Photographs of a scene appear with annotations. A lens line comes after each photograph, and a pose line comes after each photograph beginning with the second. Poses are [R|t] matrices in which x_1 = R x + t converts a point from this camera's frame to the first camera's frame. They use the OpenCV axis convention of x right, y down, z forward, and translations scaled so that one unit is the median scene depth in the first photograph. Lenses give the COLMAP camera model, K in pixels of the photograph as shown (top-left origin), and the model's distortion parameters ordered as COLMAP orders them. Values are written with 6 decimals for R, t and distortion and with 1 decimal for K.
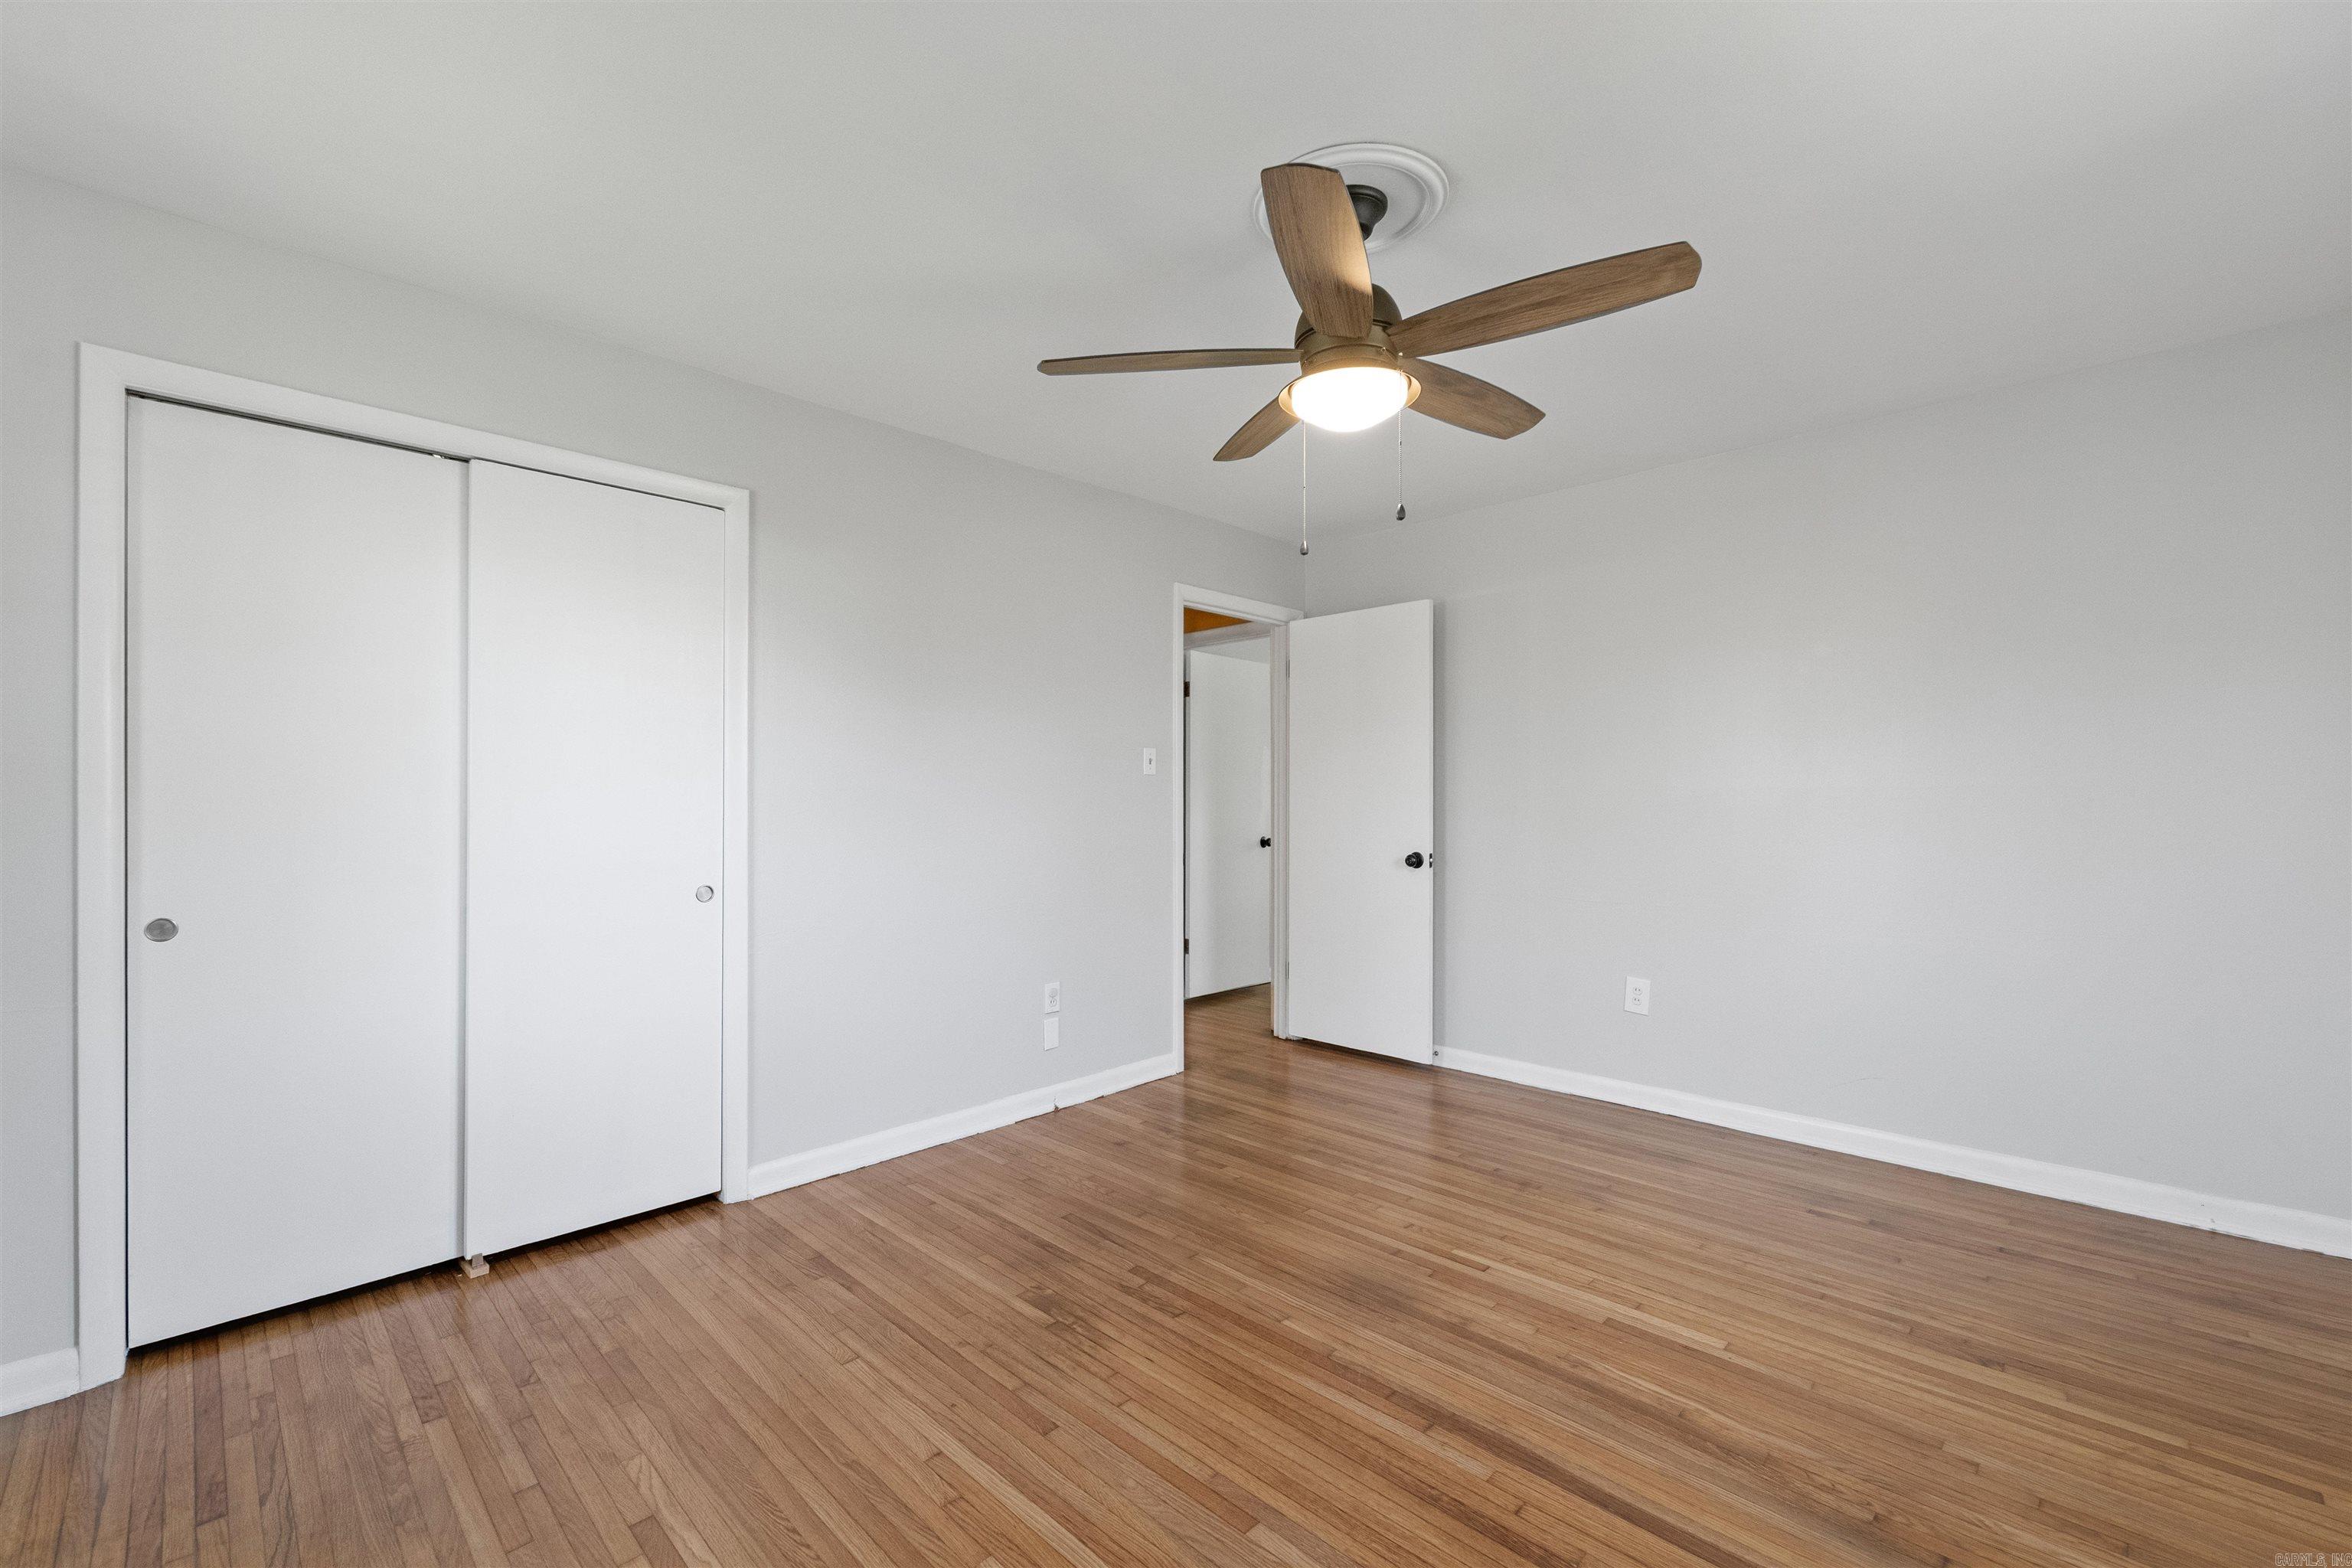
lens RADIAL K [[969.3, 0, 1178.1], [0, 969.3, 790.5], [0, 0, 1]] dist [0.009153, -0.003530]
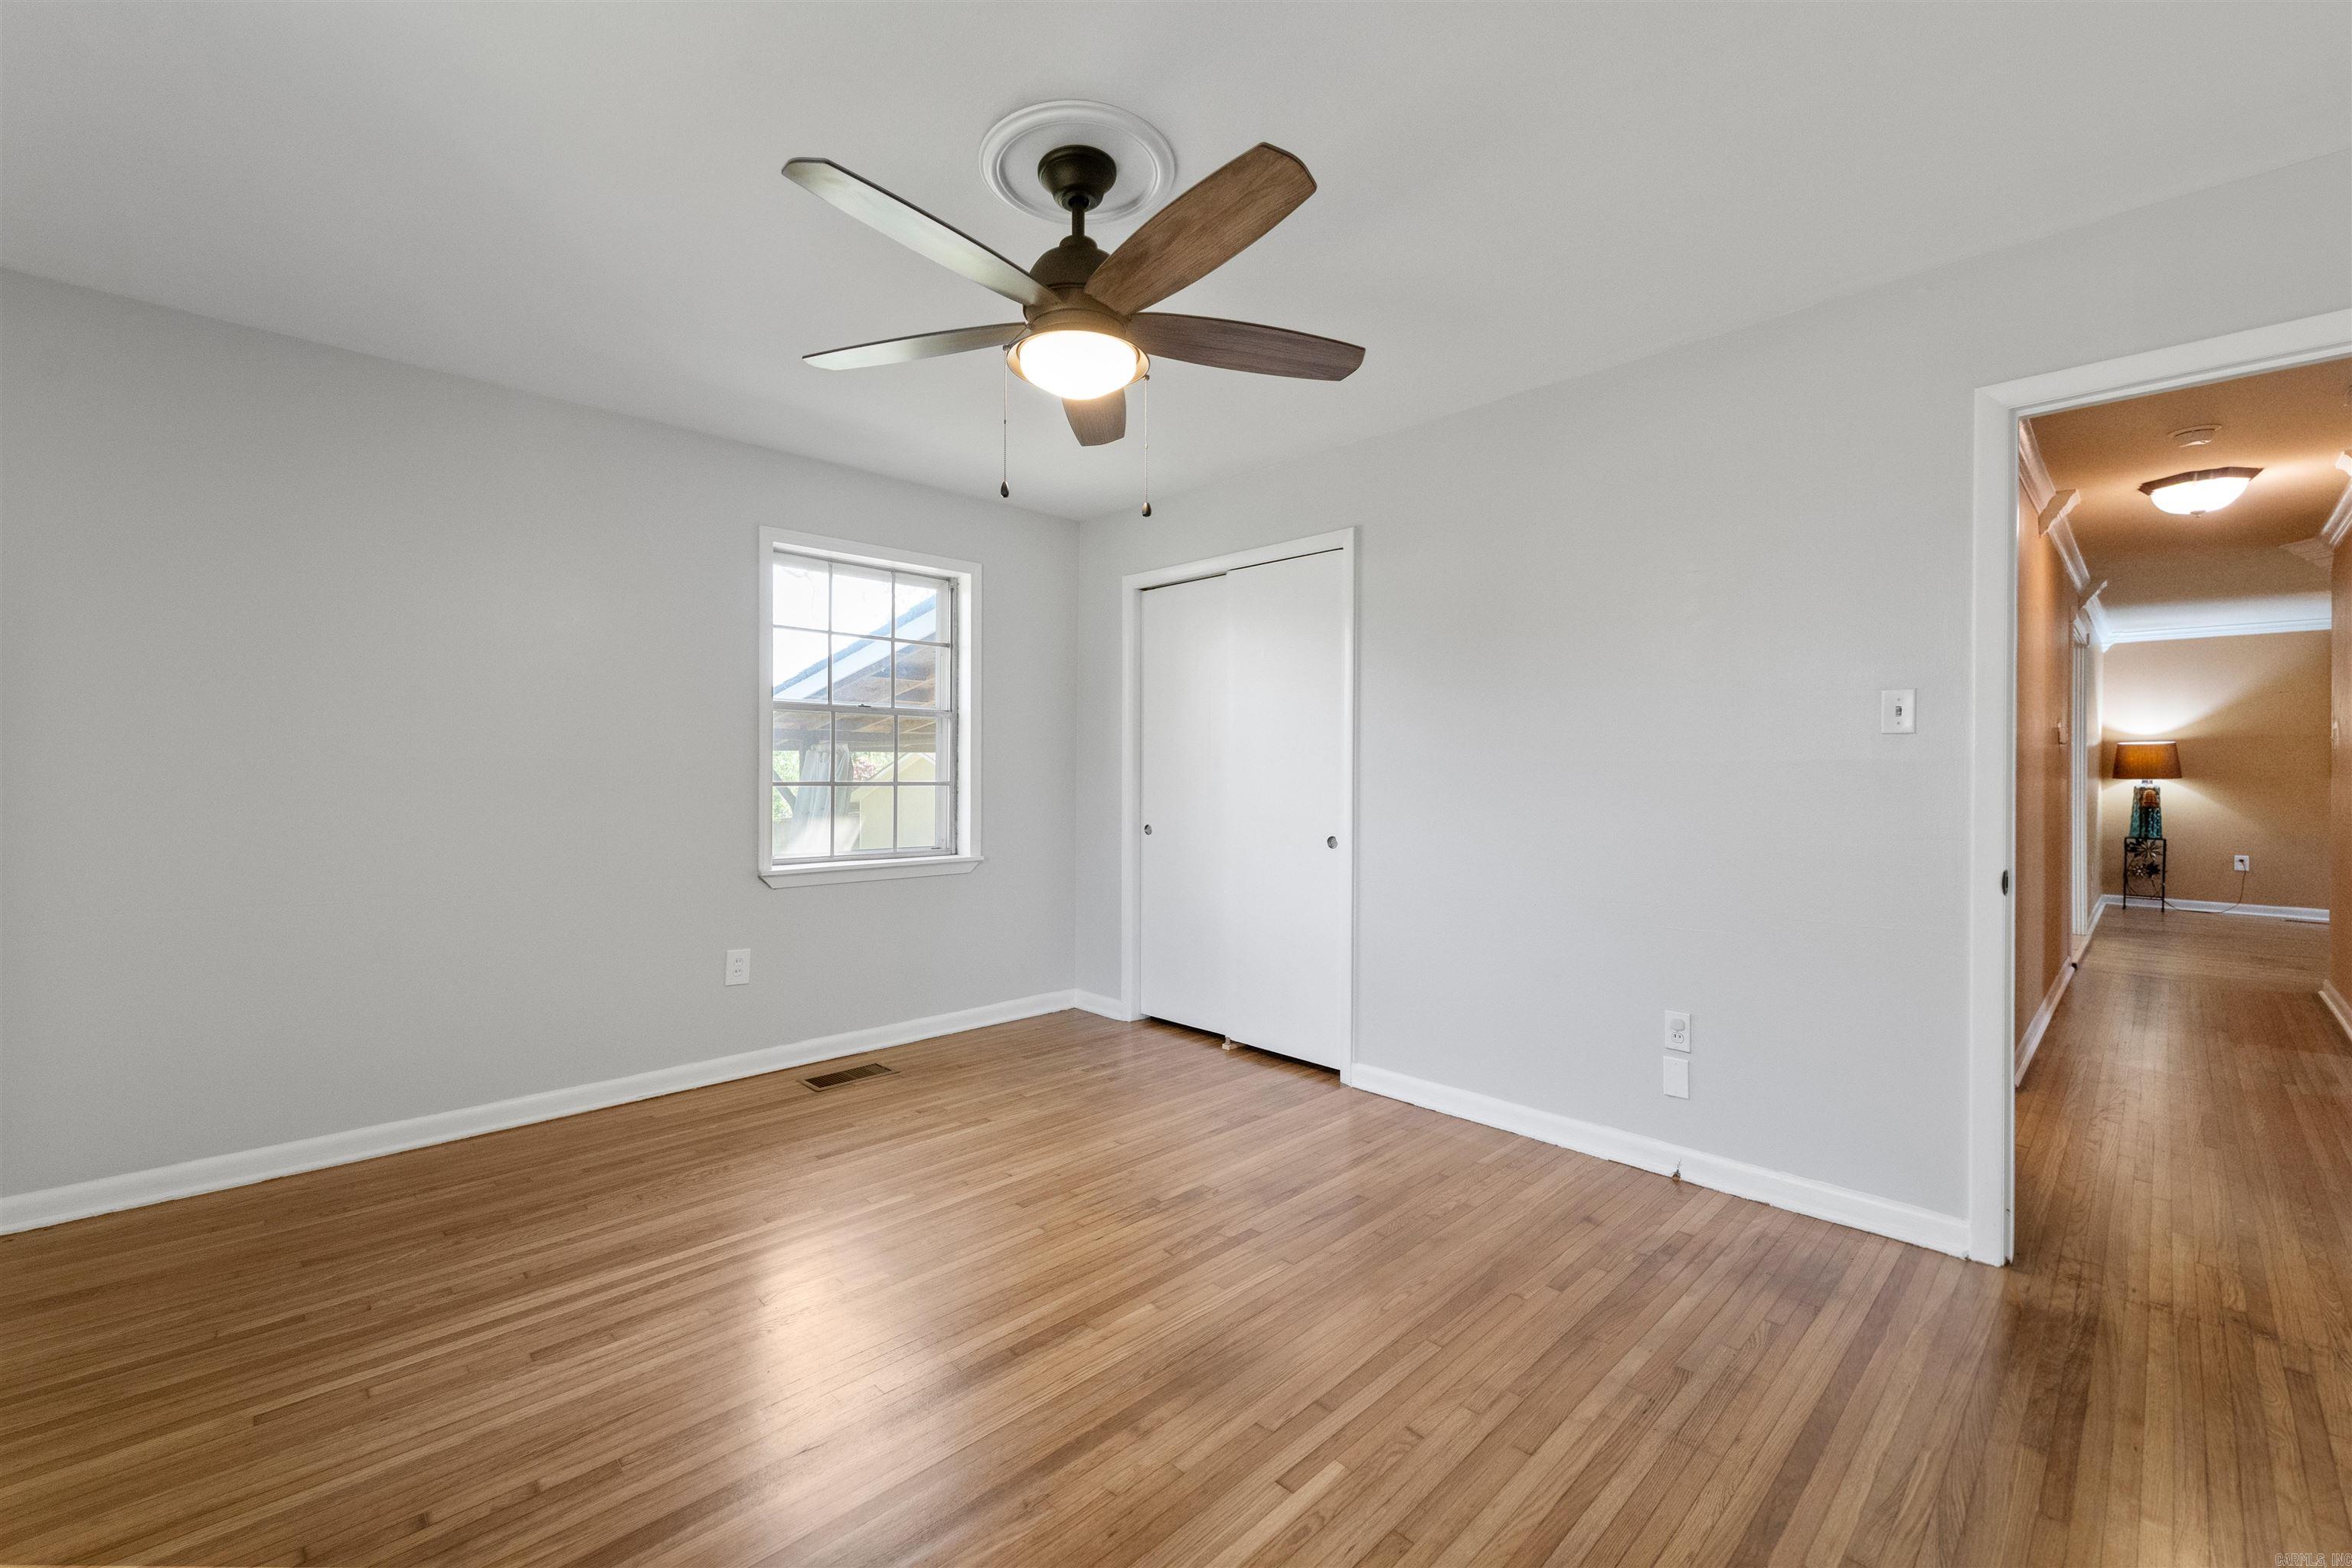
lens RADIAL K [[969.3, 0, 1188.4], [0, 969.3, 770.4], [0, 0, 1]] dist [0.009153, -0.003530]
pose [[-0.012090, -0.000092, -0.999927, 0.837255], [0.005429, 0.999985, -0.000157, 0.006956], [0.999912, -0.005430, -0.012089, 0.811510]]
